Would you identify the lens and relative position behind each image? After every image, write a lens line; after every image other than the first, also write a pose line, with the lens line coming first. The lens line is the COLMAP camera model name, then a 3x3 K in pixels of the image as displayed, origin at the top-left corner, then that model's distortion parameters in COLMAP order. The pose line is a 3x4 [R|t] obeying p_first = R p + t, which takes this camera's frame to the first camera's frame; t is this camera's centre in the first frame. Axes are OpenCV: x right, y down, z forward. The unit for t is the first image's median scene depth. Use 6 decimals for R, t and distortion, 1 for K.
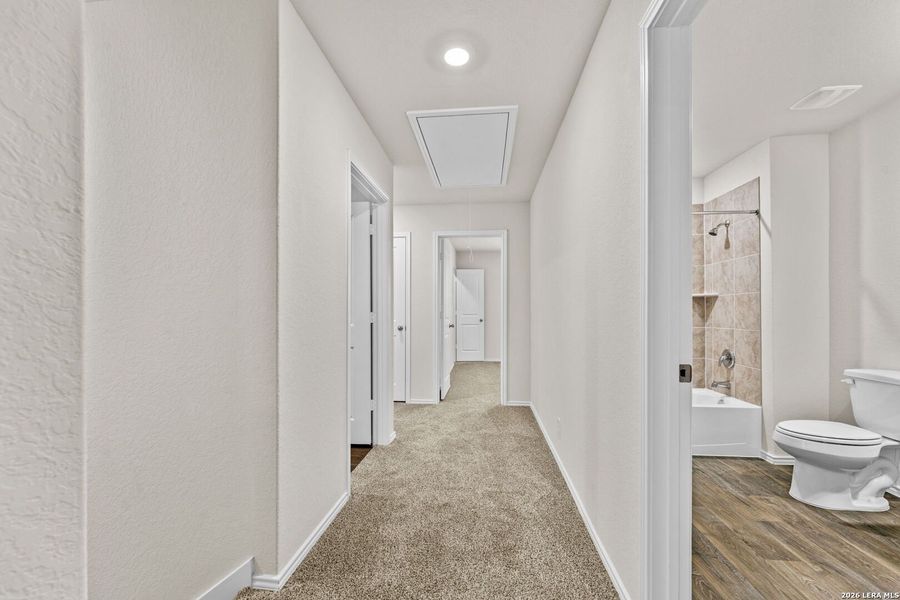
lens RADIAL K [[349.3, 0, 461.4], [0, 349.3, 311.2], [0, 0, 1]] dist [-0.000594, -0.000123]
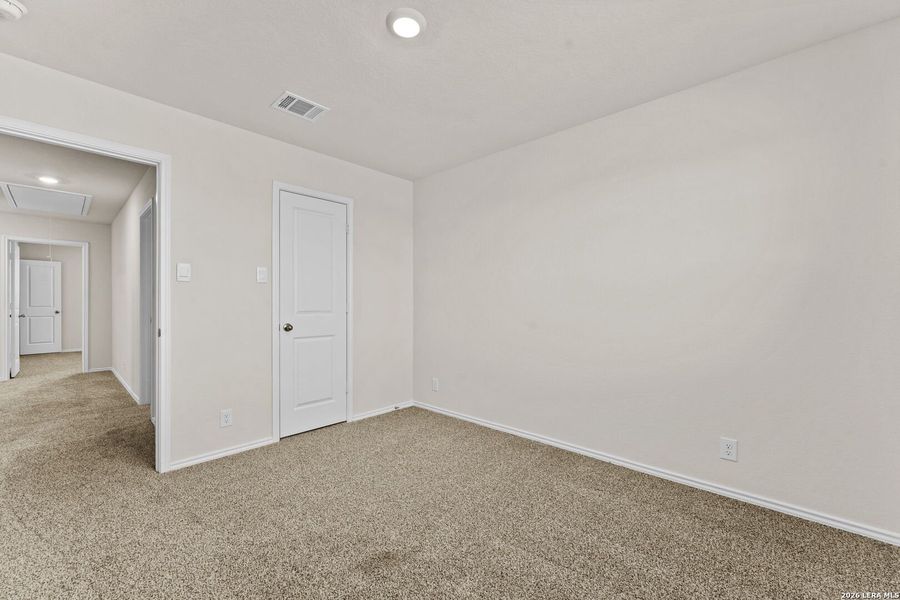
lens RADIAL K [[349.3, 0, 430.3], [0, 349.3, 304.6], [0, 0, 1]] dist [-0.000594, -0.000123]
pose [[0.633867, -0.001329, 0.773441, -0.097493], [-0.001849, 0.999993, 0.003234, 0.000303], [-0.773440, -0.003480, 0.633860, -1.131939]]
